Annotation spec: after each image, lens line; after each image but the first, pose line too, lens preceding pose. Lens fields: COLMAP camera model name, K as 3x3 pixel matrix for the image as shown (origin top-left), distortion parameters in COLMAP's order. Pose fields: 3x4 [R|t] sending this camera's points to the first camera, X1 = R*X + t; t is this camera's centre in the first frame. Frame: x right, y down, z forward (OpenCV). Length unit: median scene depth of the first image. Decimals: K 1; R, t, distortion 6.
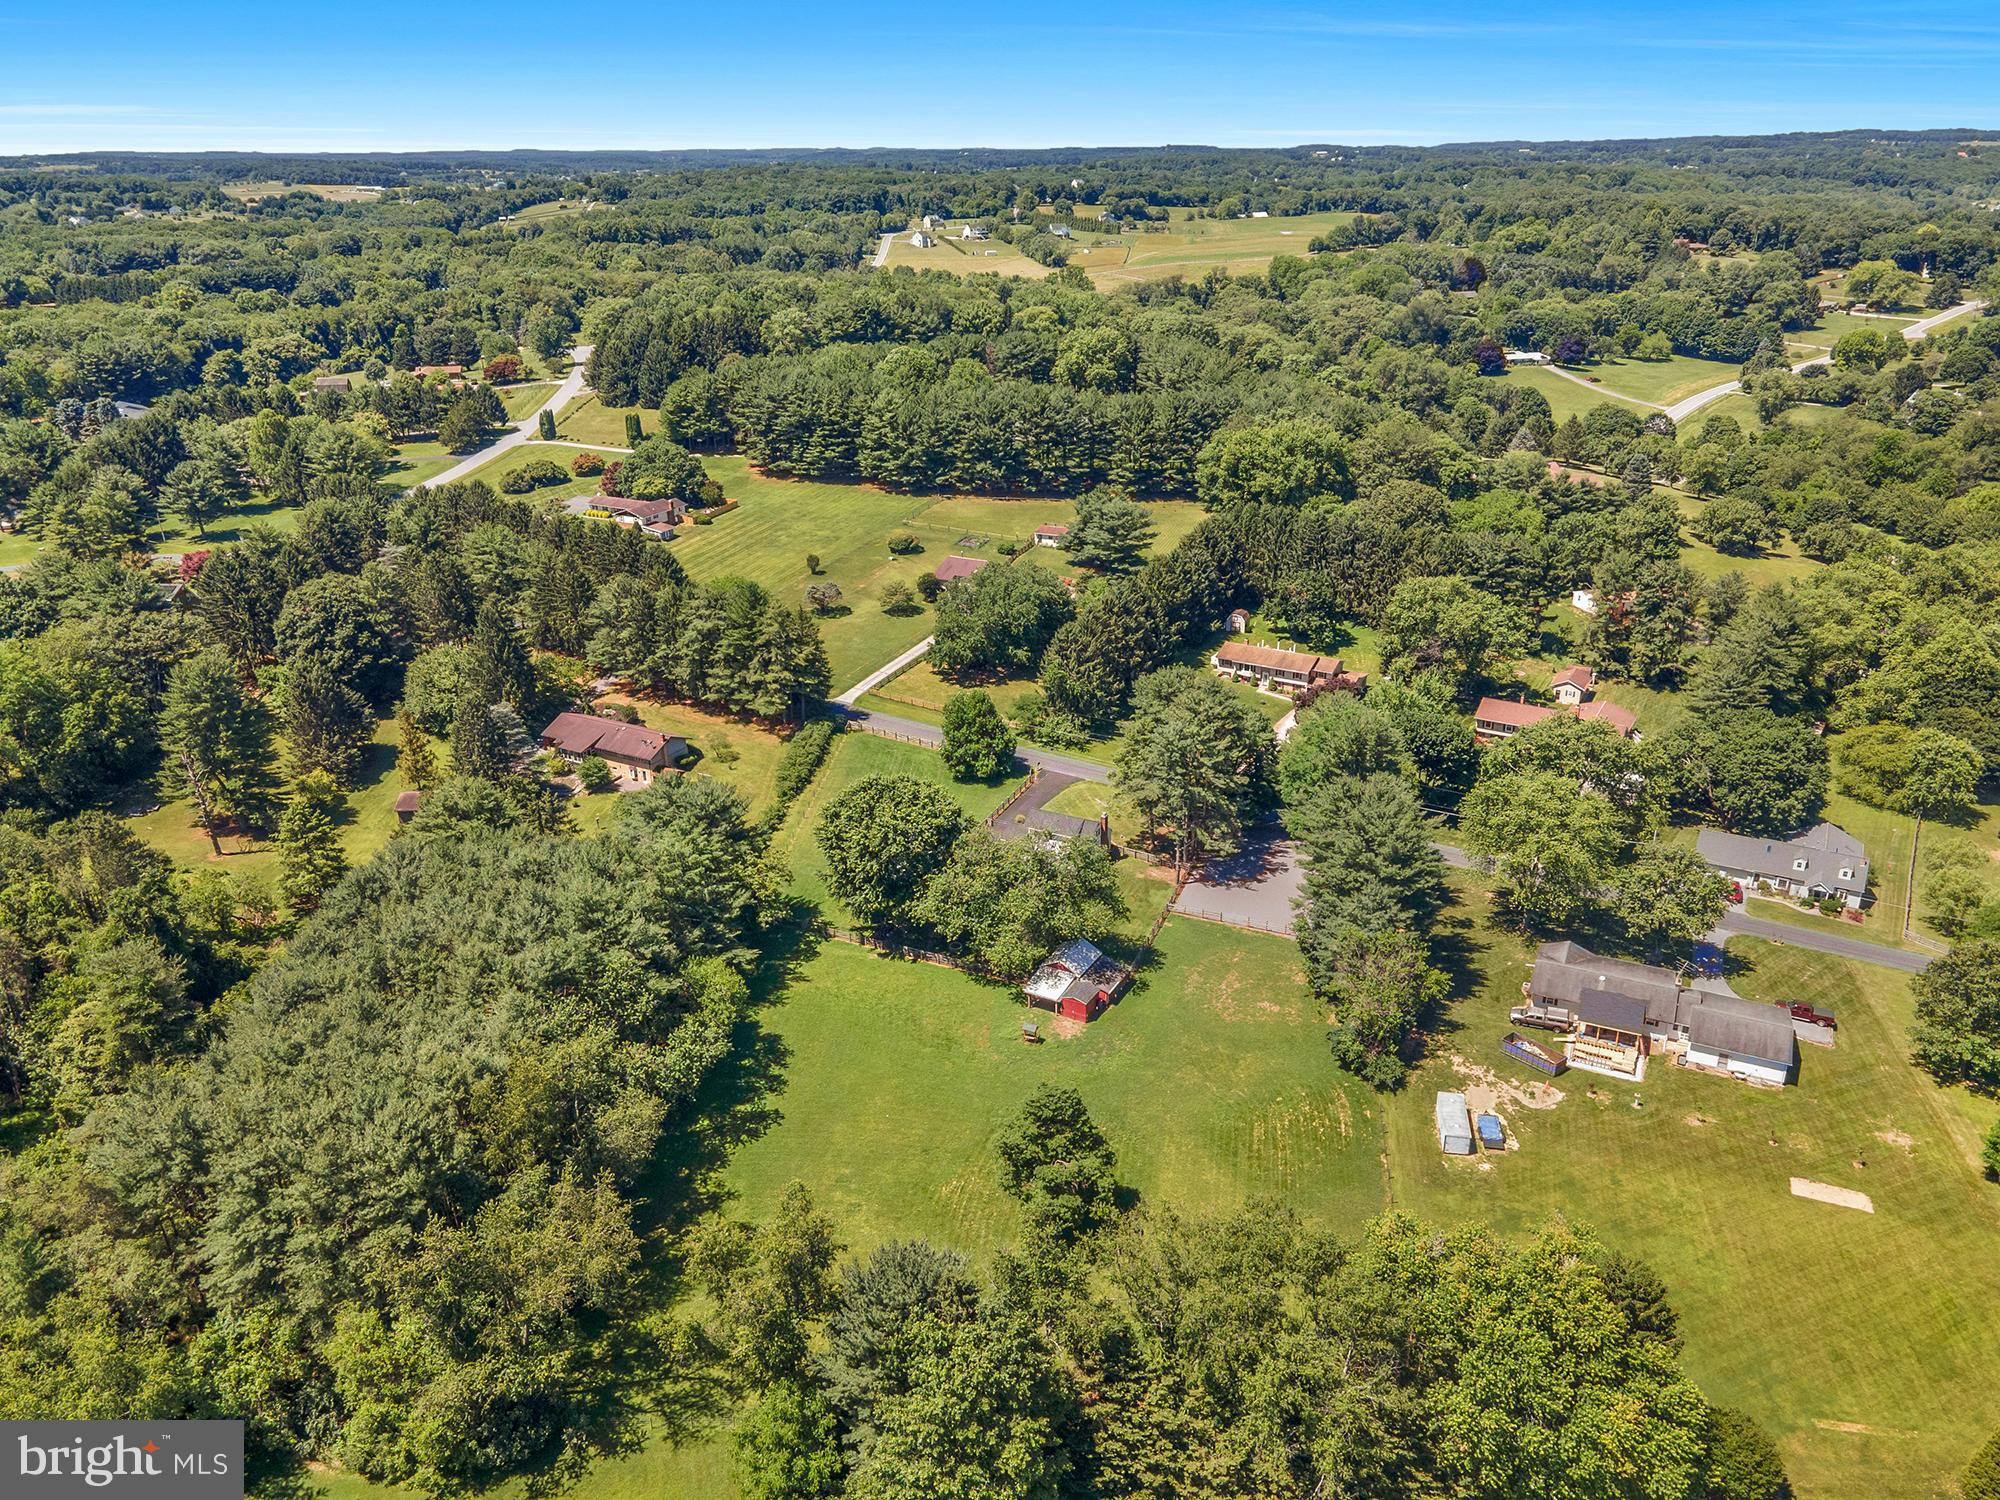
lens RADIAL K [[1468.3, 0, 1016.6], [0, 1468.3, 743.1], [0, 0, 1]] dist [0.034382, 0.000408]
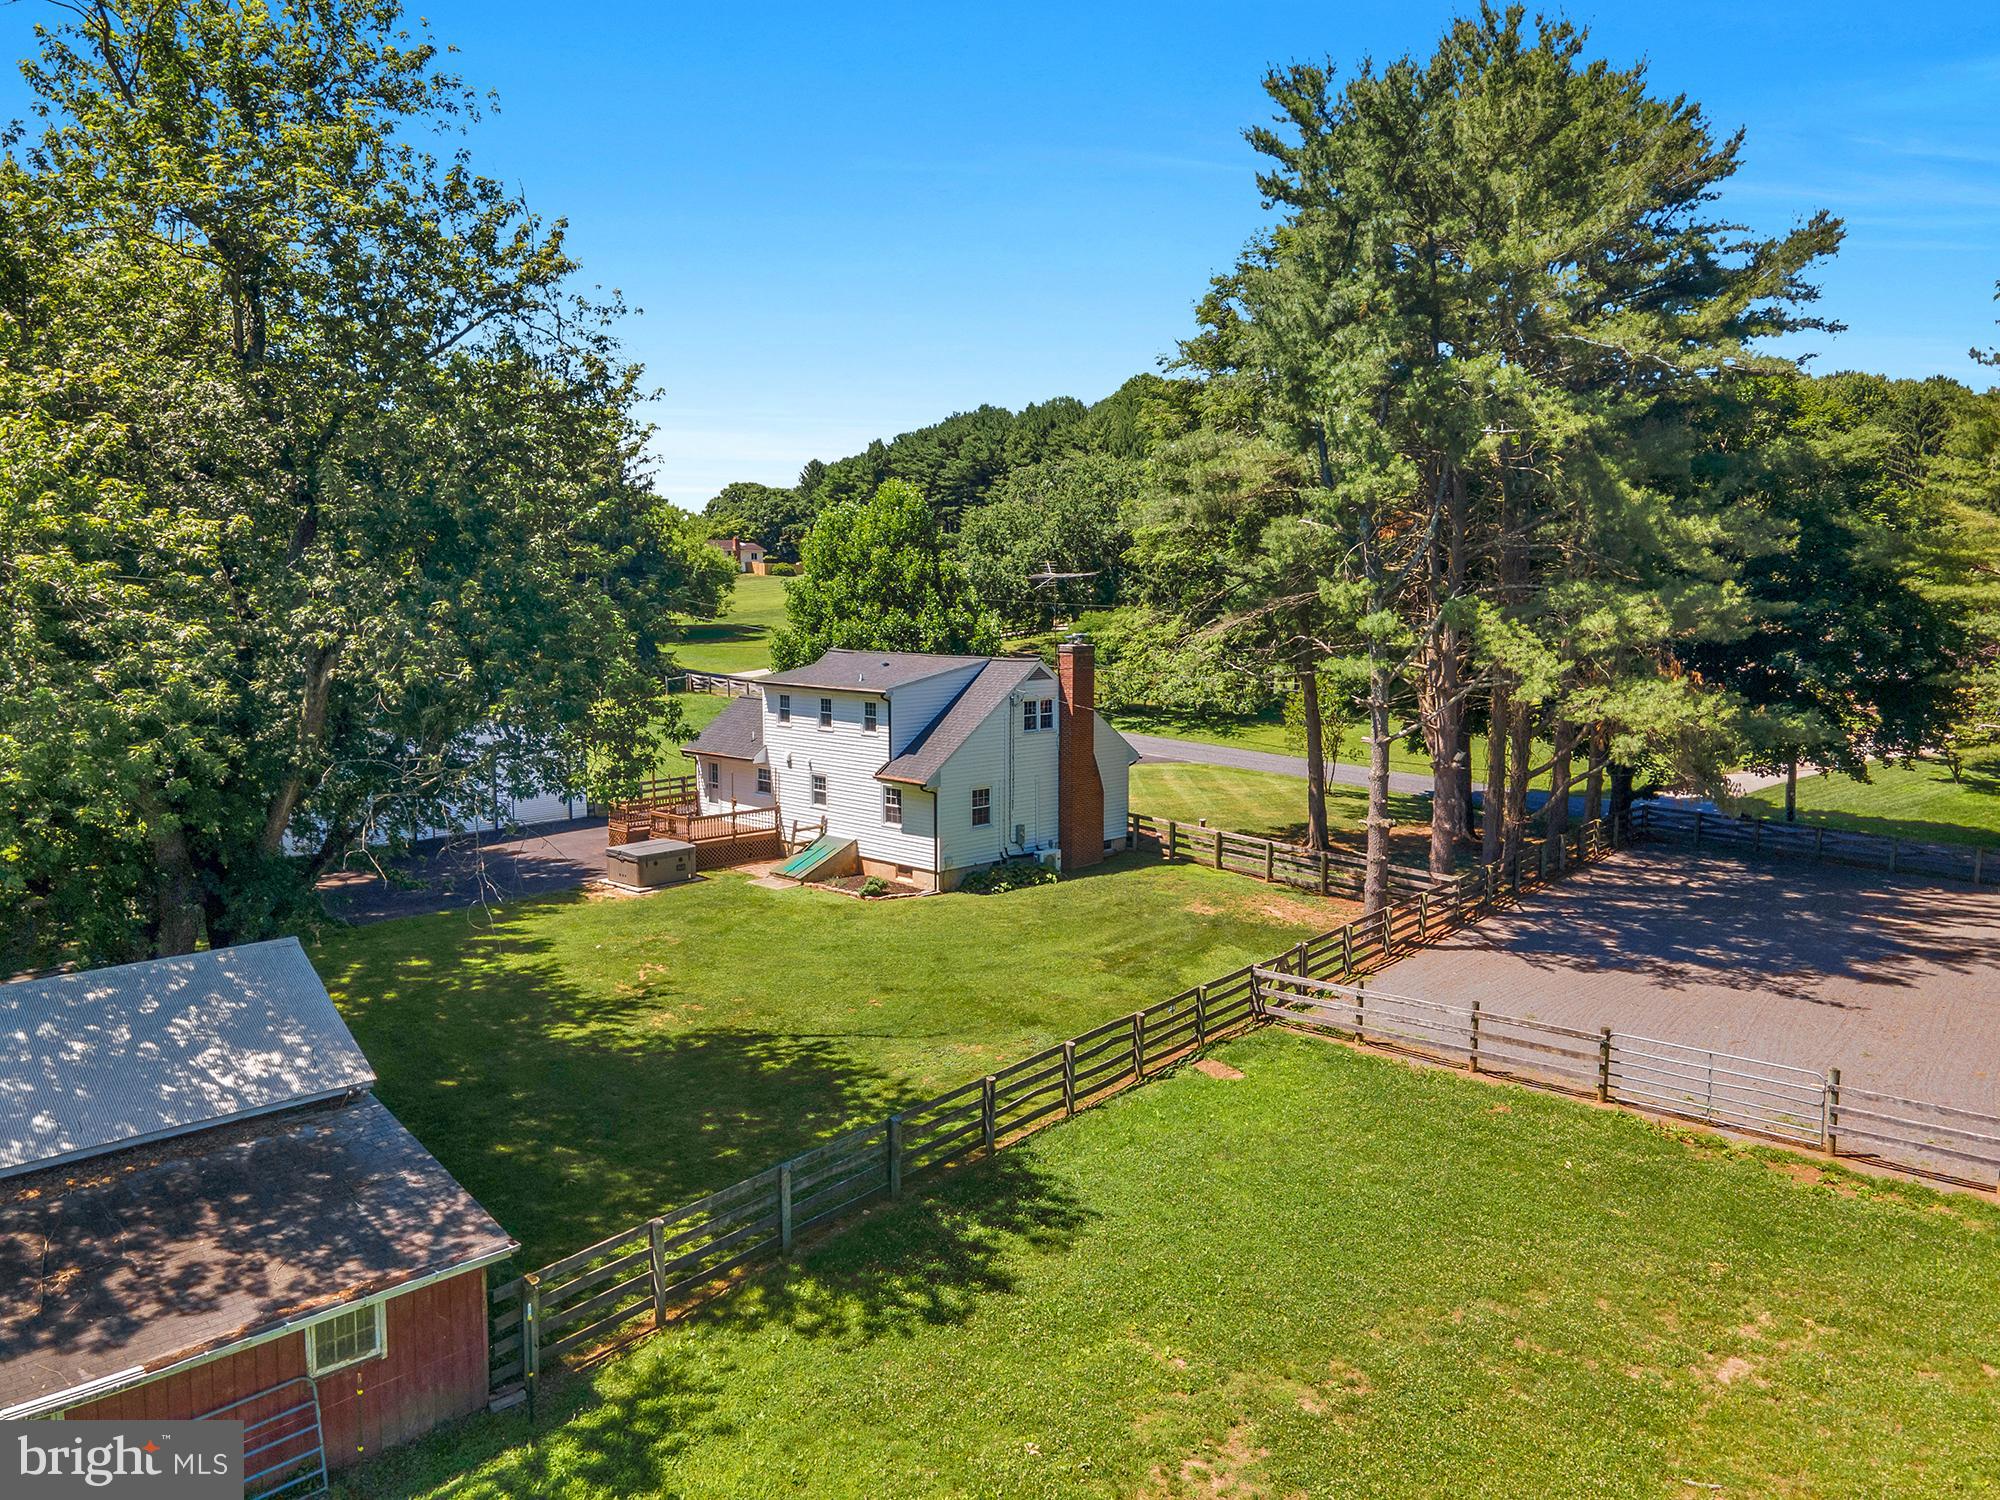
lens RADIAL K [[1453.0, 0, 1012.1], [0, 1453.0, 765.5], [0, 0, 1]] dist [0.017197, 0.002199]
pose [[0.955685, 0.043324, -0.291186, 0.092987], [-0.119258, 0.961292, -0.248385, 0.099128], [0.269154, 0.272104, 0.923859, 0.634932]]
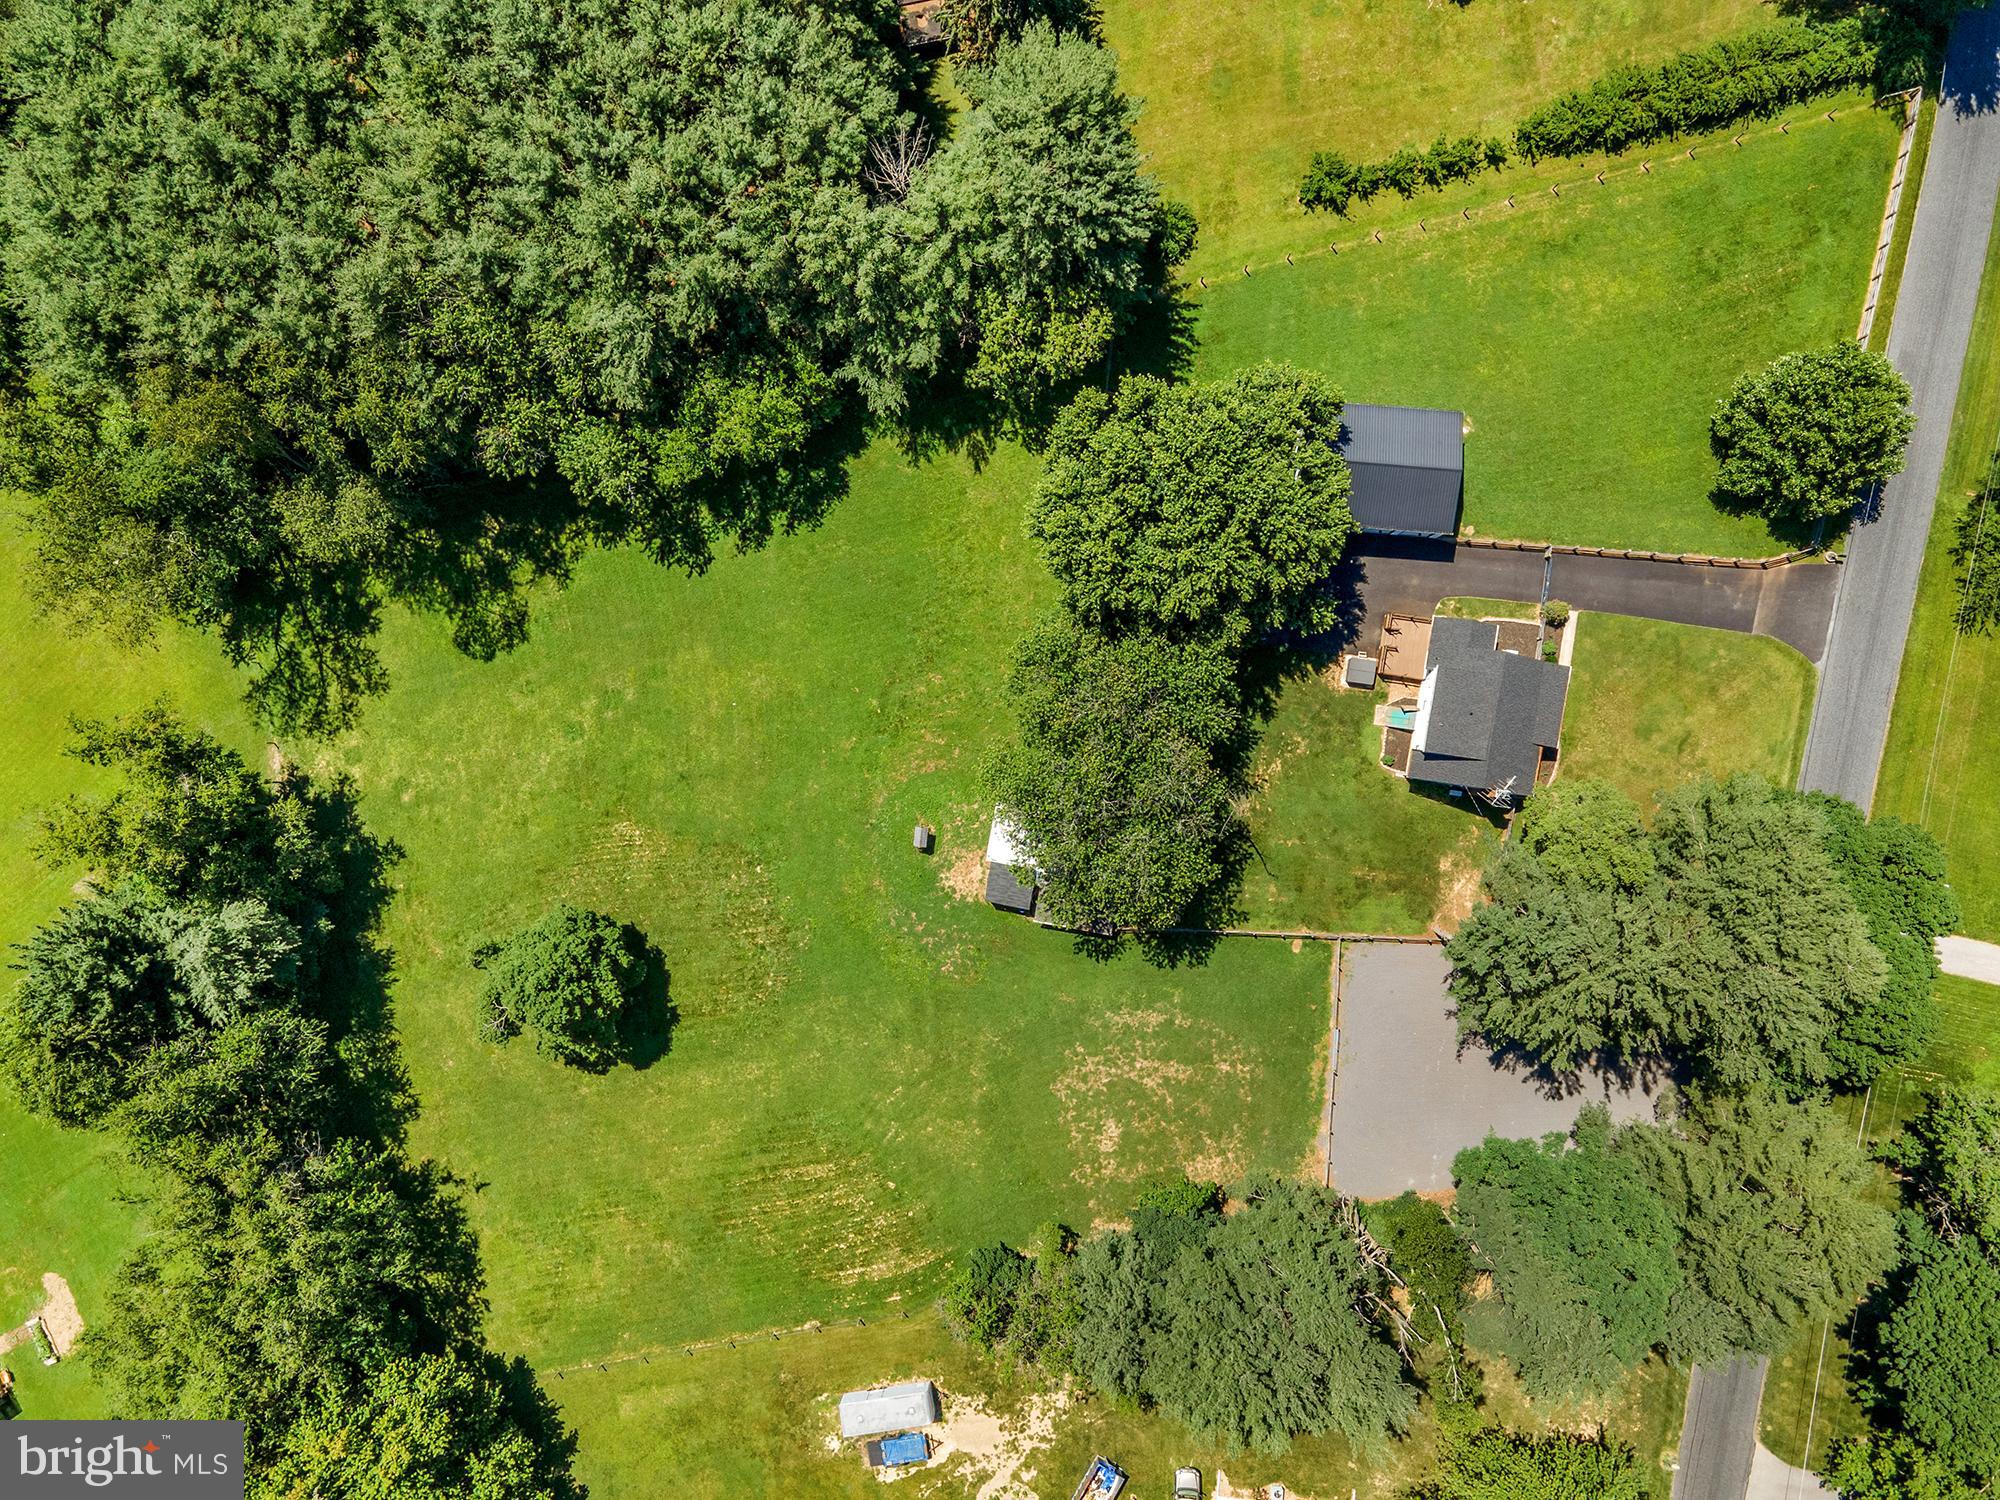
lens RADIAL K [[1437.1, 0, 1000.0], [0, 1437.1, 750.0], [0, 0, 1]] dist [0.028201, 0.011887]
pose [[0.318867, 0.947795, 0.002858, -0.013123], [-0.338608, 0.111100, 0.934345, -0.310574], [0.885251, -0.298899, 0.356357, 0.518739]]
